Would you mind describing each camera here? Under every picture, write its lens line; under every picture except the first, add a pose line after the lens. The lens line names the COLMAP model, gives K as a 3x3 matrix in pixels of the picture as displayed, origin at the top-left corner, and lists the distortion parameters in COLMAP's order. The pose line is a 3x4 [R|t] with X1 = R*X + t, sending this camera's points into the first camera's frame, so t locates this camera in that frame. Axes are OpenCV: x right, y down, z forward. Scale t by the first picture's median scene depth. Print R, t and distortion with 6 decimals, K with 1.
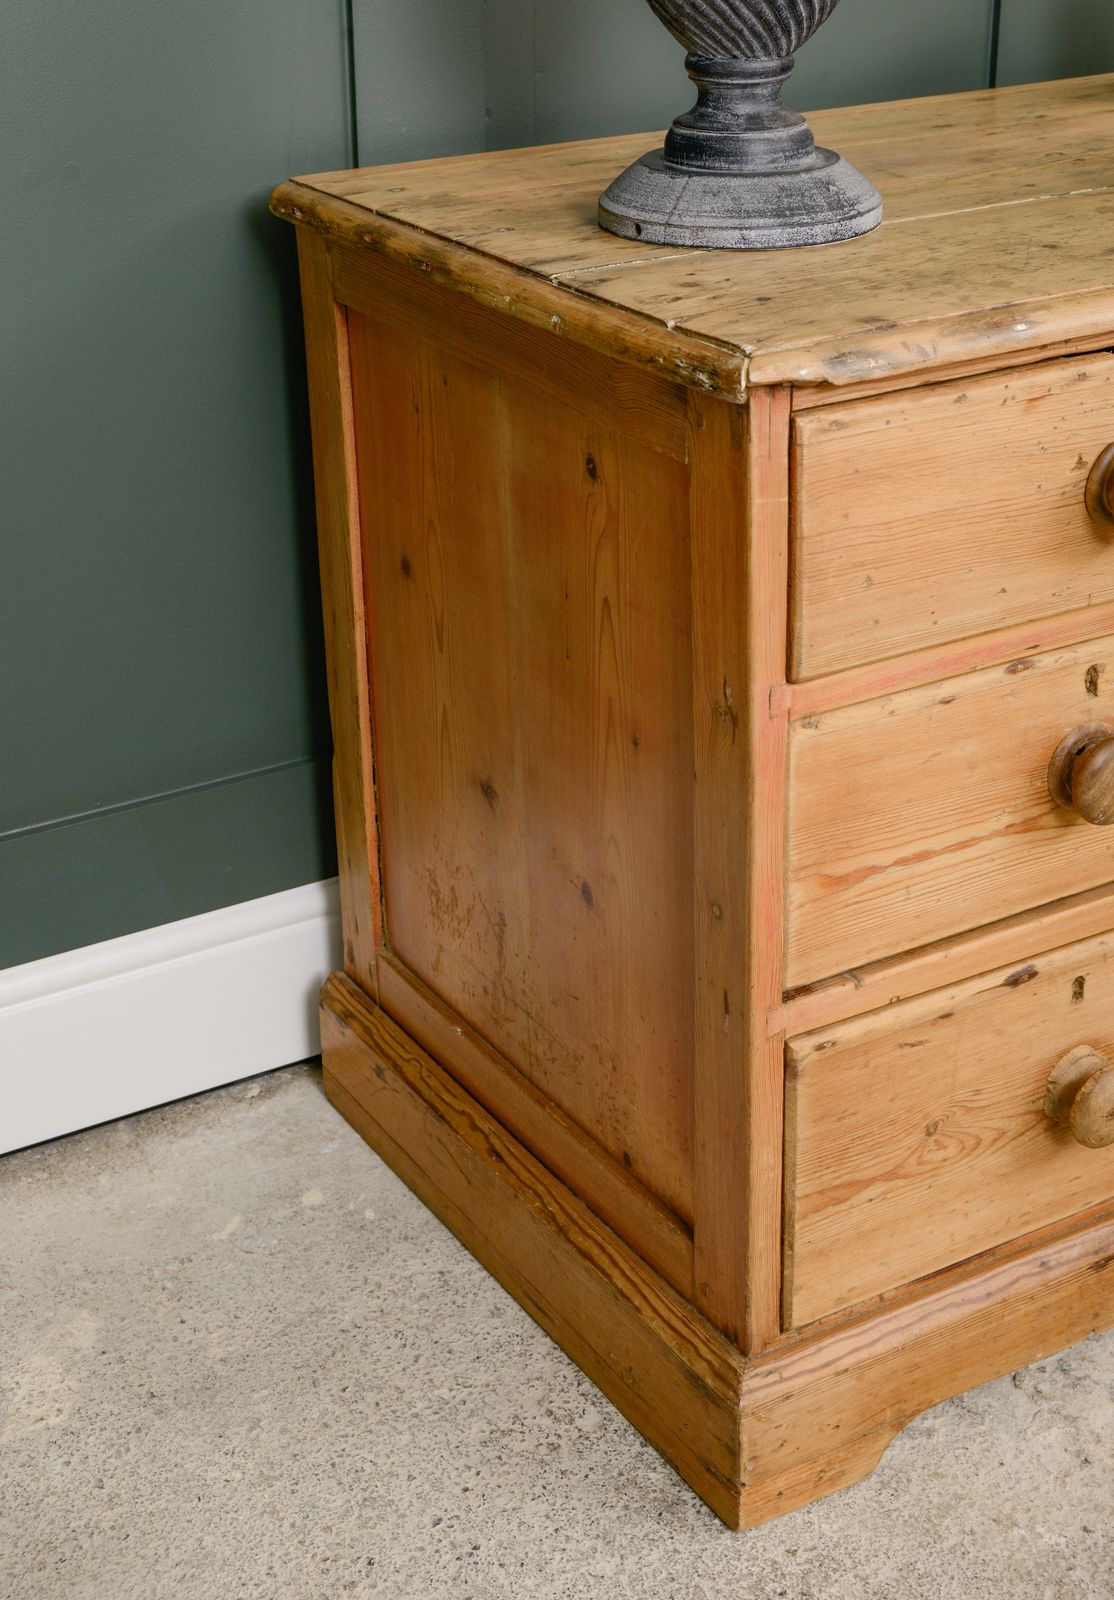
lens RADIAL K [[2418.7, 0, 605.1], [0, 2418.7, 790.5], [0, 0, 1]] dist [-0.108170, 0.000000]
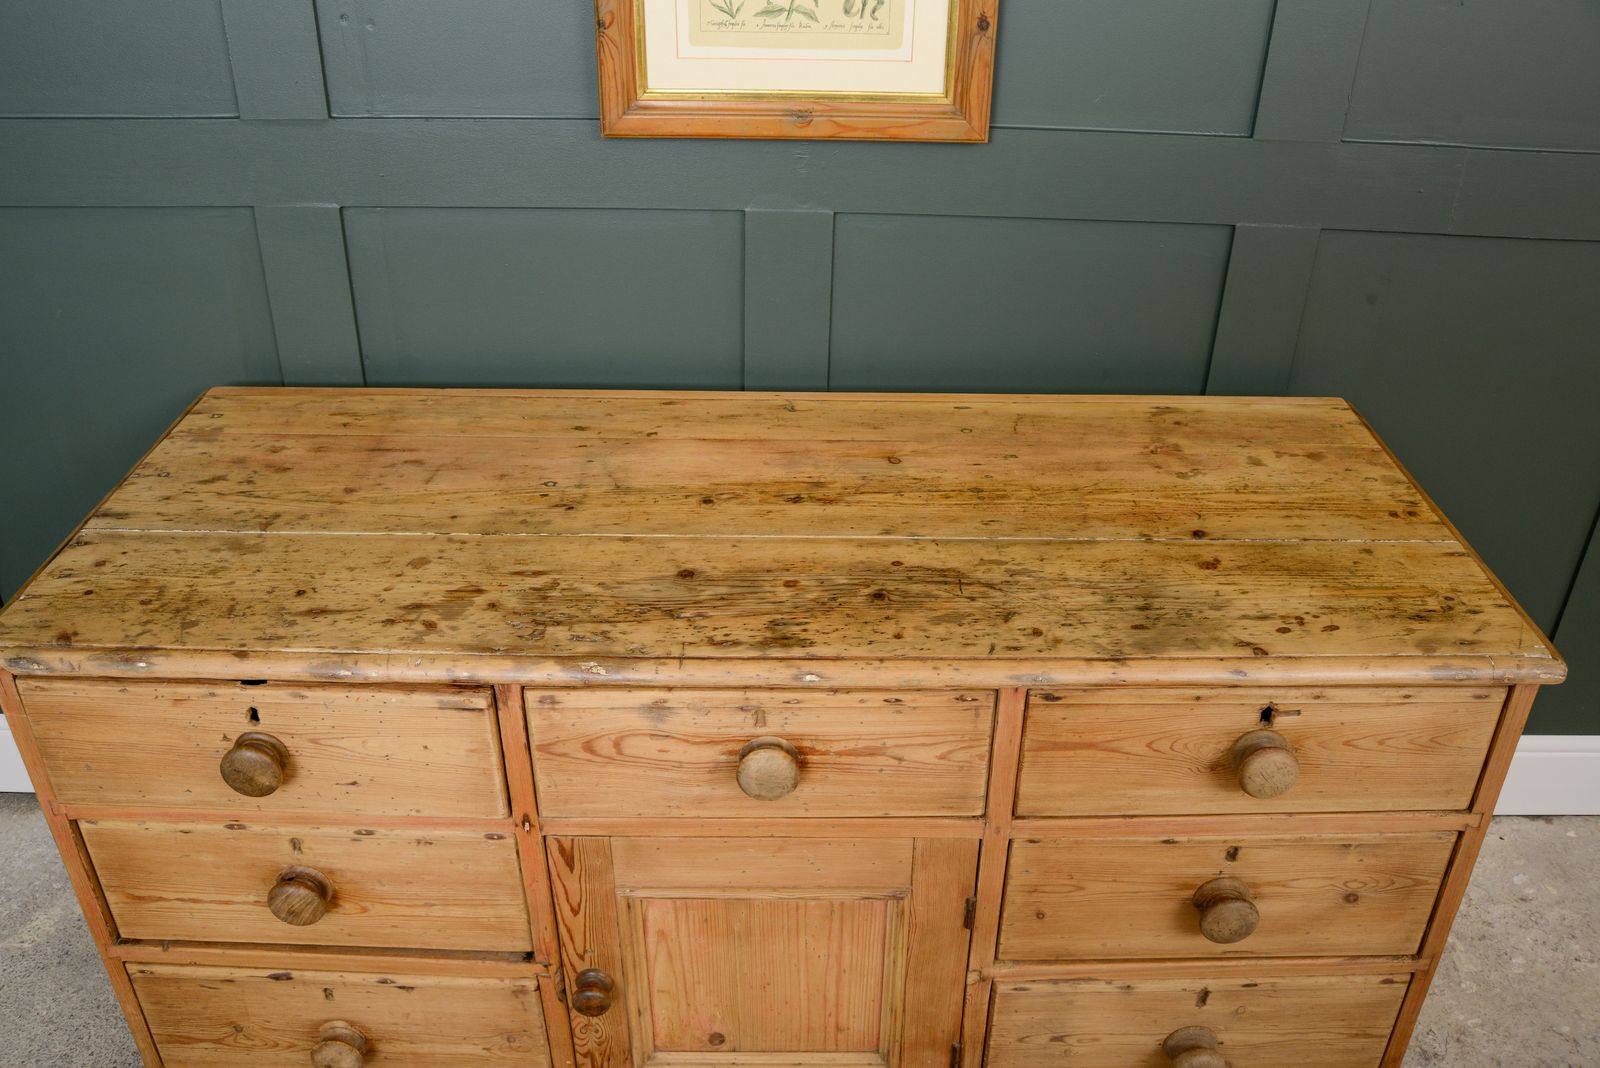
lens RADIAL K [[1340.5, 0, 801.7], [0, 1340.5, 532.0], [0, 0, 1]] dist [-0.126205, 0.077322]
pose [[0.850756, 0.288762, -0.439125, 0.837899], [-0.247234, 0.957204, 0.150455, -0.476058], [0.463777, -0.019434, 0.885739, 0.371167]]
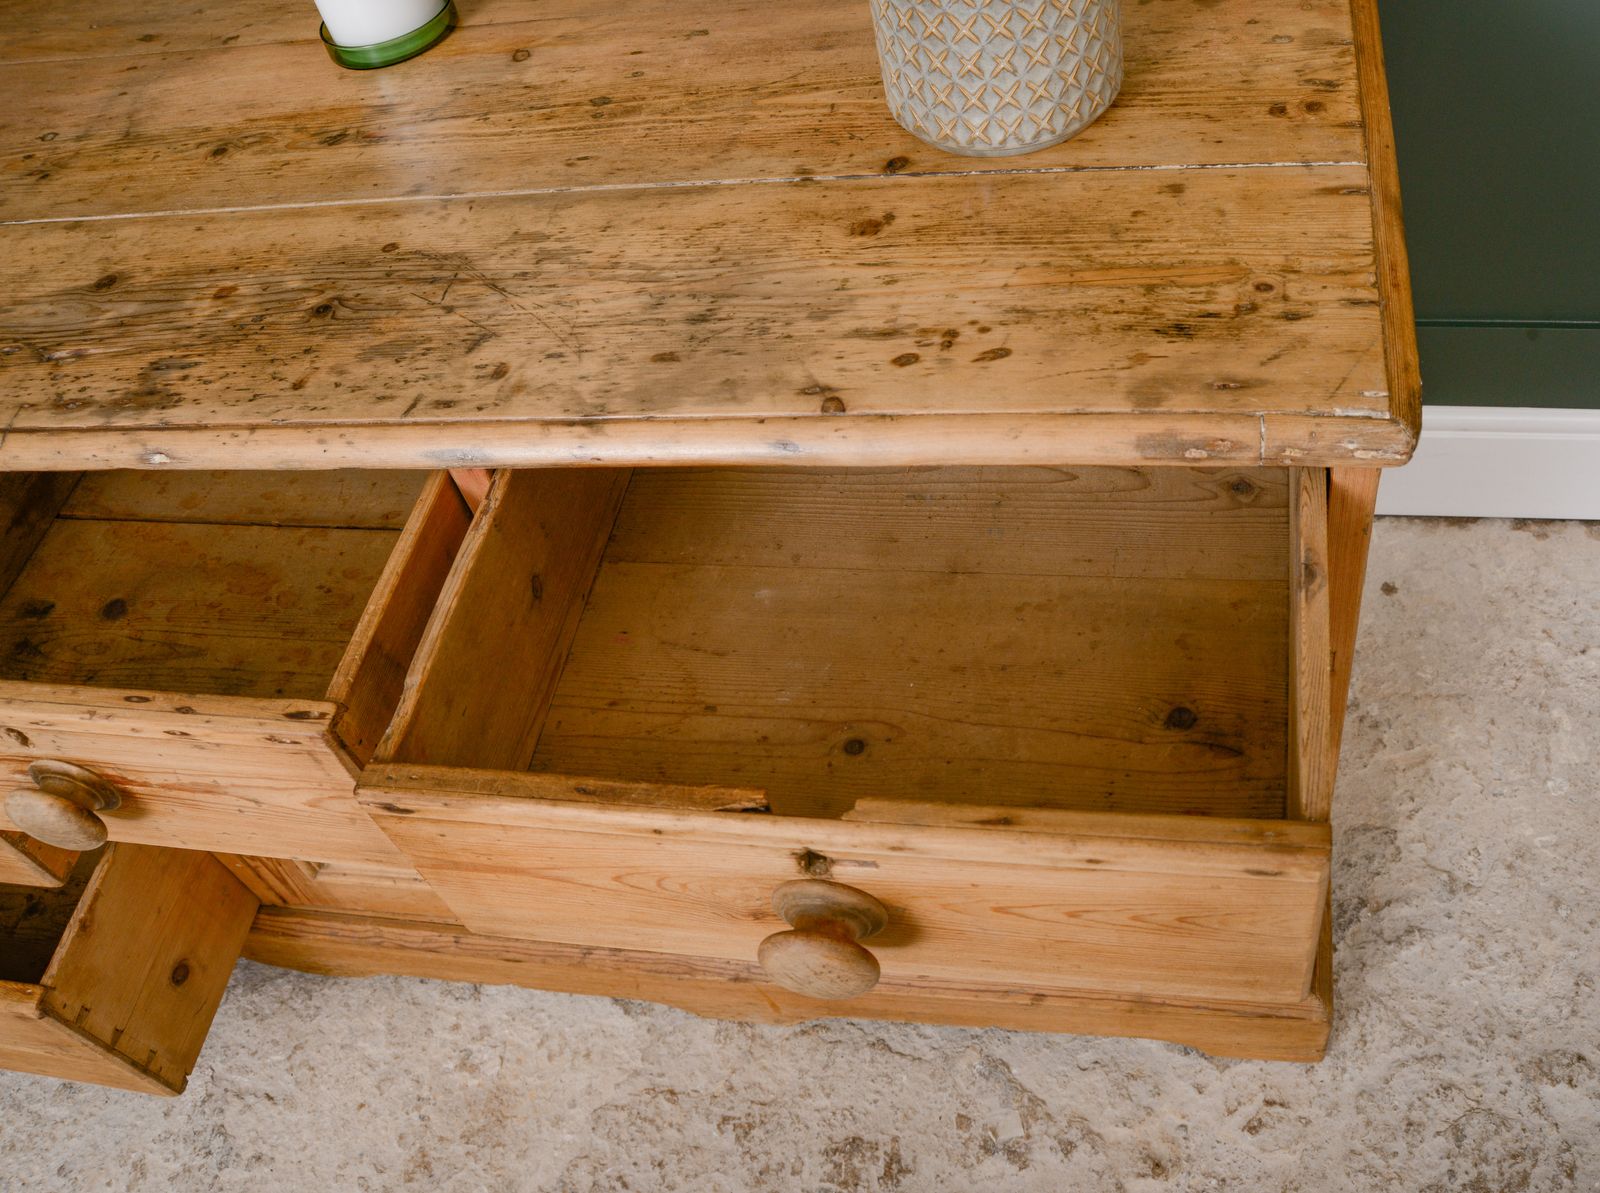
lens RADIAL K [[1477.2, 0, 893.4], [0, 1477.2, 590.6], [0, 0, 1]] dist [-0.105073, 0.000000]
pose [[0.759876, 0.437248, -0.481042, 1.036795], [-0.153711, 0.839858, 0.520588, -0.571984], [0.631633, -0.321641, 0.705398, 0.850796]]
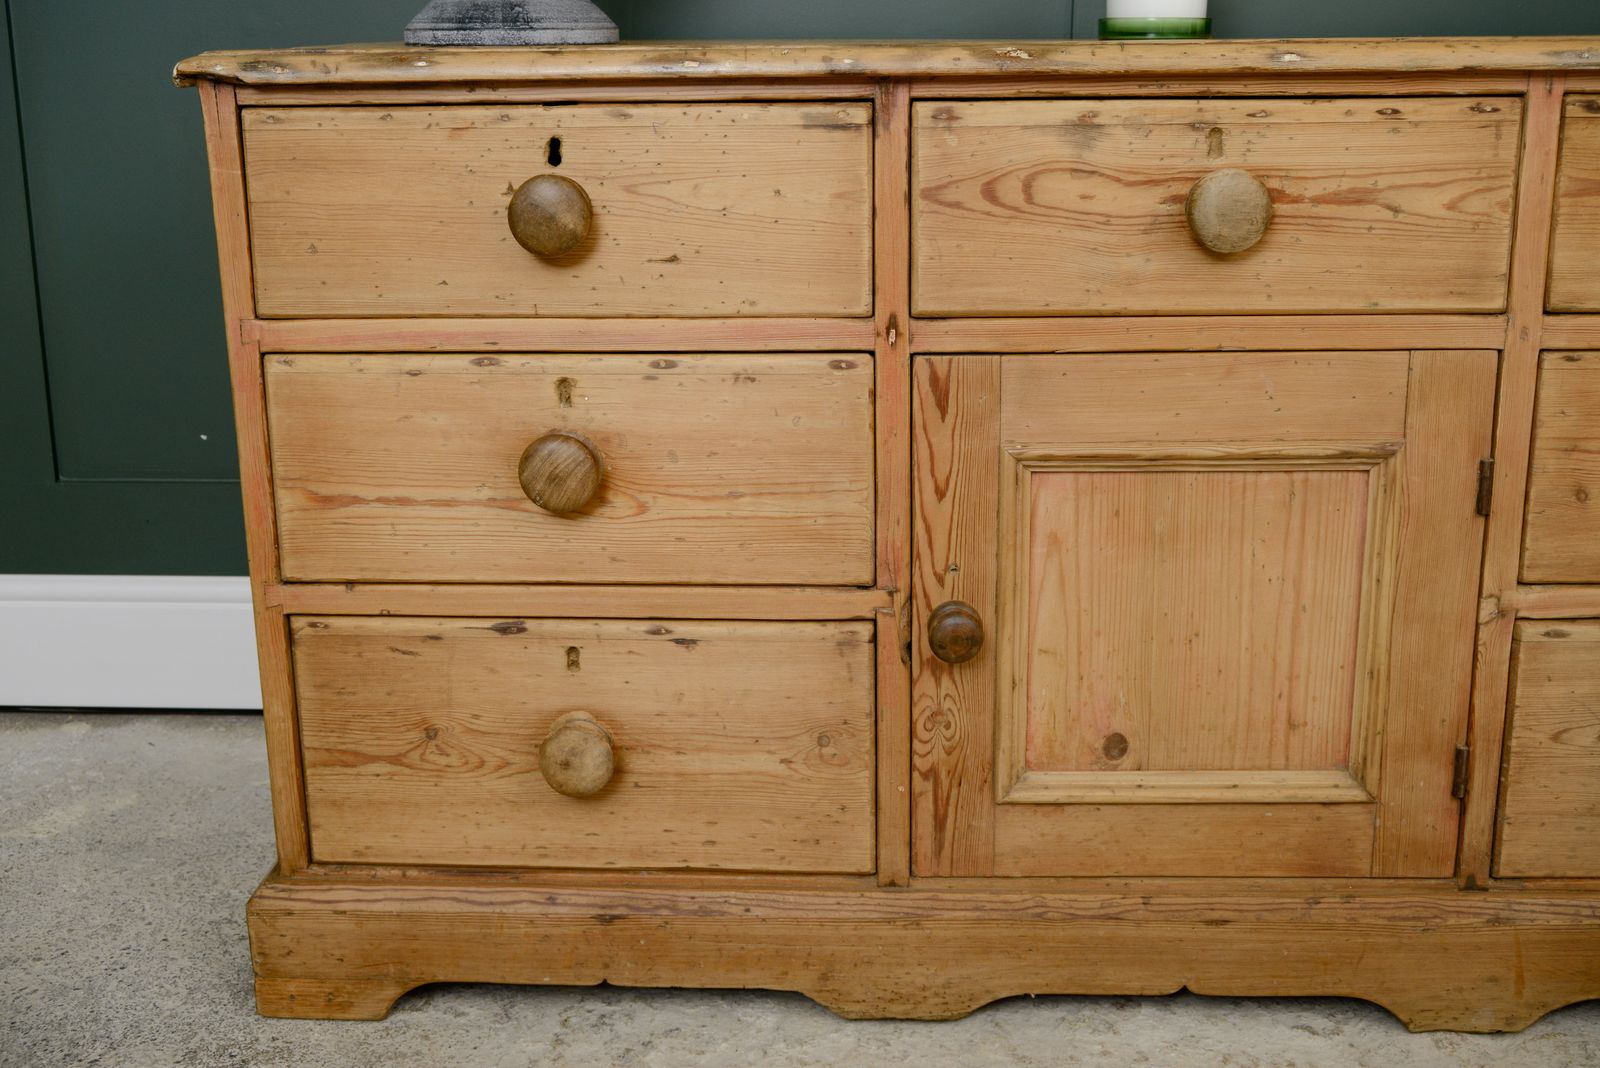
lens RADIAL K [[1890.1, 0, 811.5], [0, 1890.1, 530.8], [0, 0, 1]] dist [-0.034028, 0.000000]
pose [[0.832141, 0.164998, -0.529450, 0.833637], [-0.244883, 0.965919, -0.083866, 0.076010], [0.497568, 0.199442, 0.844186, 0.266443]]
